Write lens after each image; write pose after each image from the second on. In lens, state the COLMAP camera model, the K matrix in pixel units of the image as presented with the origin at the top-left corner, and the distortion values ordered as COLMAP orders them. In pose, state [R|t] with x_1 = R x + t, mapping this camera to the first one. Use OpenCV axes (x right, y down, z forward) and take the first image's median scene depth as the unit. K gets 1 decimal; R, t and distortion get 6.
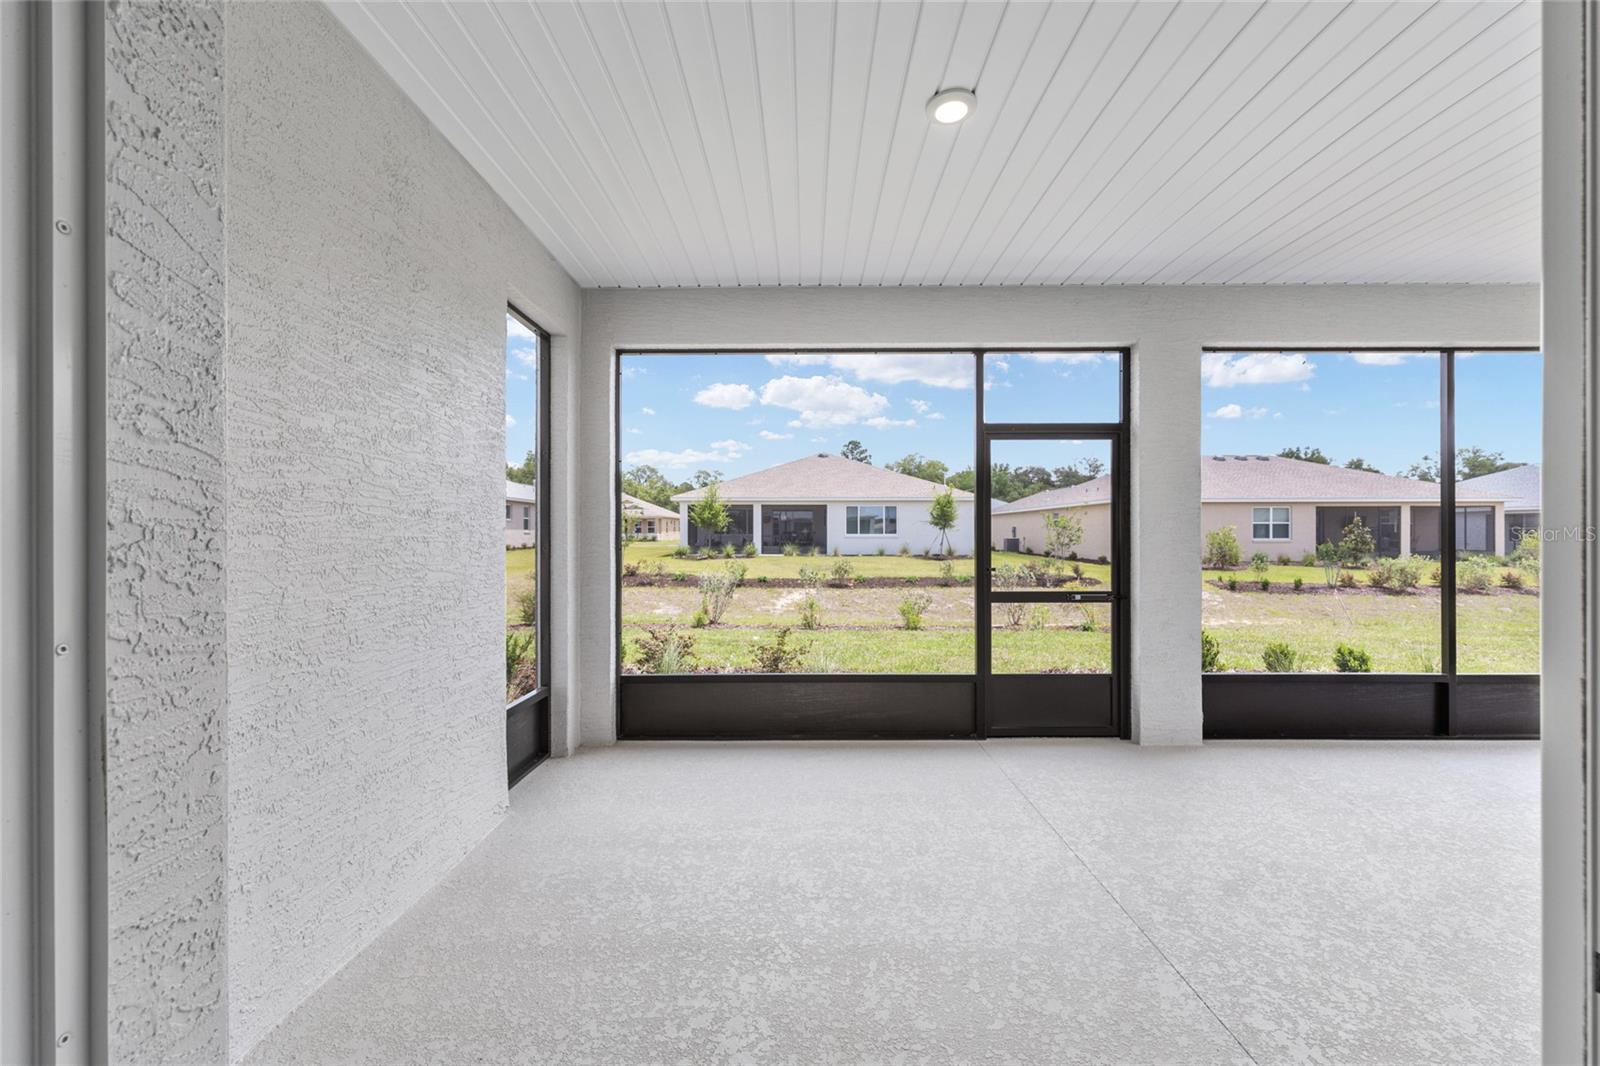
lens RADIAL K [[637.2, 0, 794.7], [0, 637.2, 534.7], [0, 0, 1]] dist [-0.001228, -0.000055]
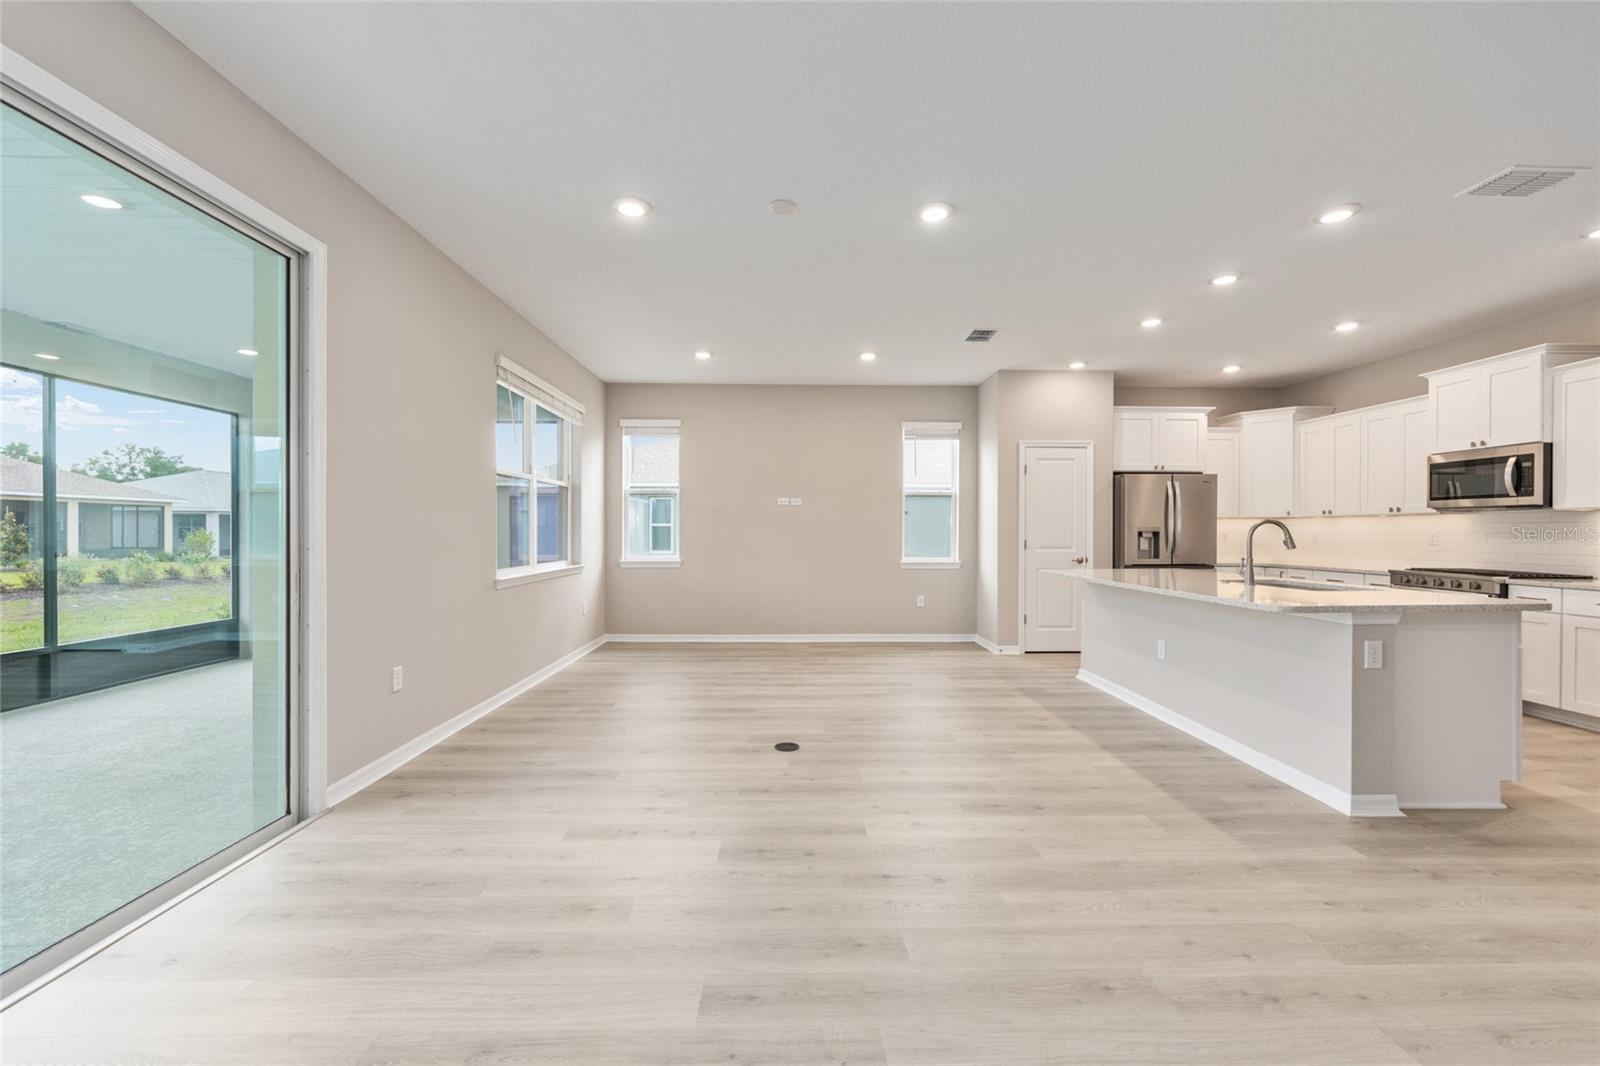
lens RADIAL K [[637.2, 0, 797.4], [0, 637.2, 532.7], [0, 0, 1]] dist [-0.001228, -0.000055]
pose [[-0.036663, -0.000163, 0.999328, -0.033968], [0.000309, 1.000000, 0.000174, 0.000671], [-0.999328, 0.000315, -0.036662, -0.057021]]
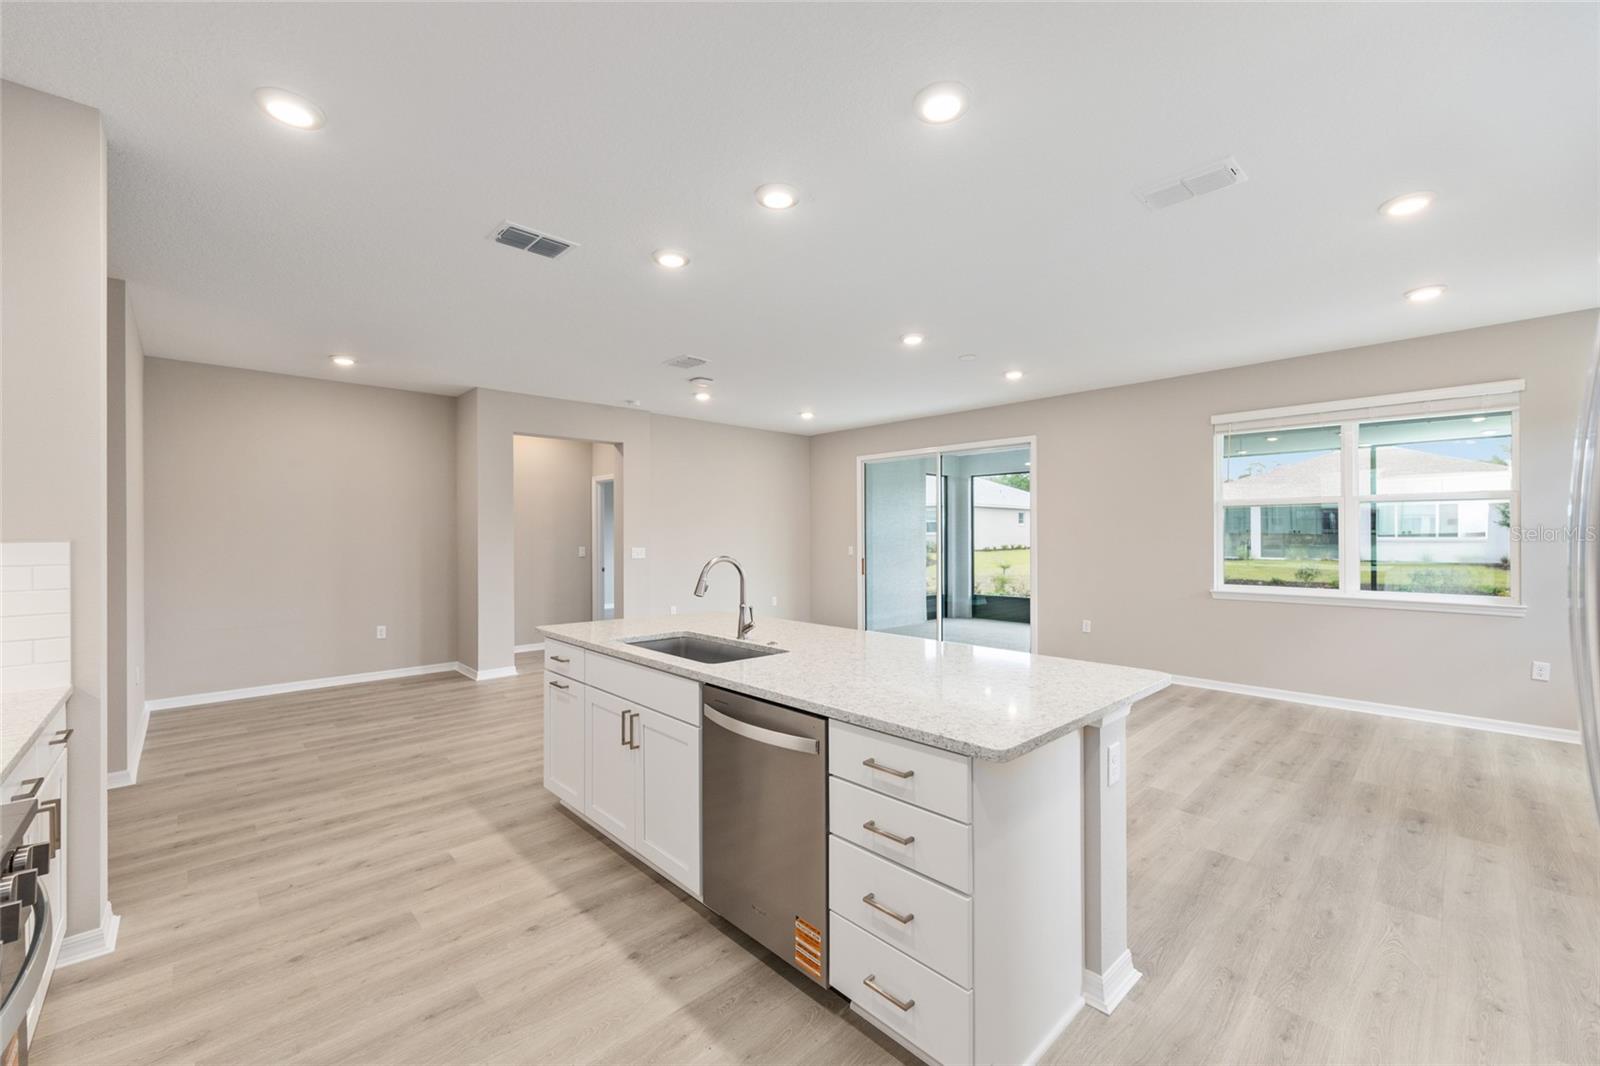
lens RADIAL K [[637.2, 0, 795.3], [0, 637.2, 535.6], [0, 0, 1]] dist [-0.001228, -0.000055]
pose [[0.700685, 0.000891, -0.713471, 0.153094], [0.000324, 0.999999, 0.001567, -0.004515], [0.713471, -0.001329, 0.700683, -0.196906]]
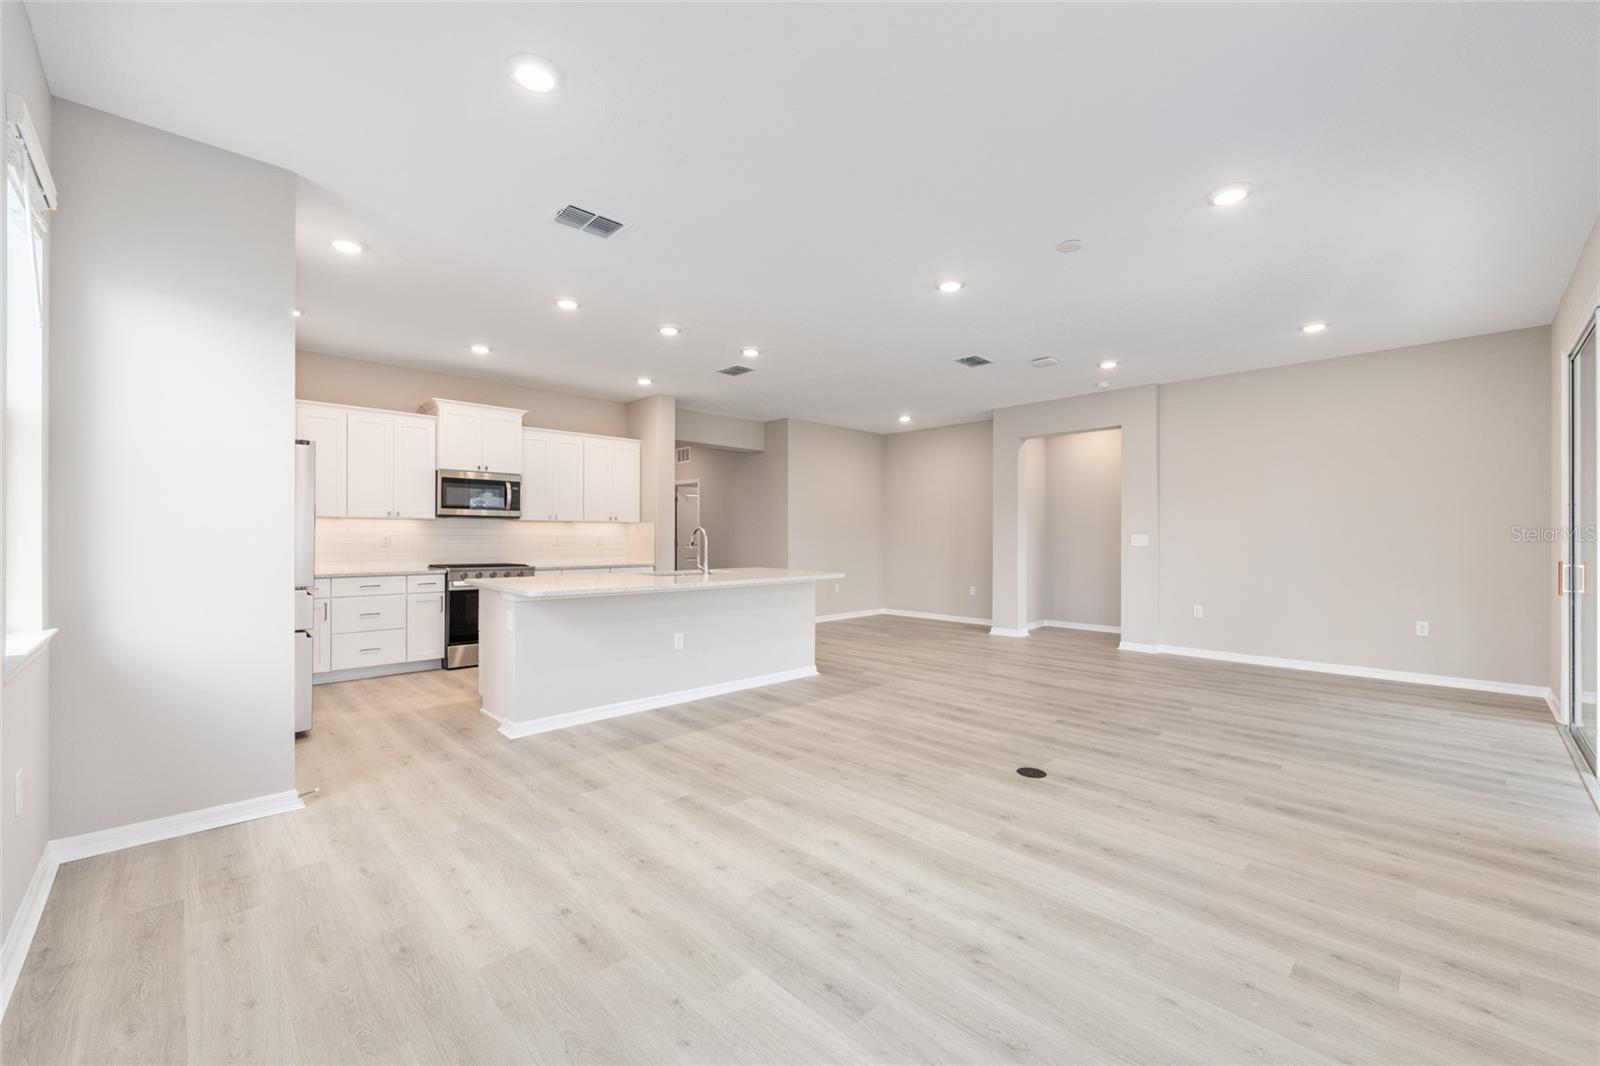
lens RADIAL K [[637.2, 0, 807.0], [0, 637.2, 536.8], [0, 0, 1]] dist [-0.001228, -0.000055]
pose [[-0.698064, 0.000525, -0.716035, 0.177932], [-0.002157, 0.999994, 0.002835, 0.000311], [0.716032, 0.003524, -0.698058, -0.013560]]
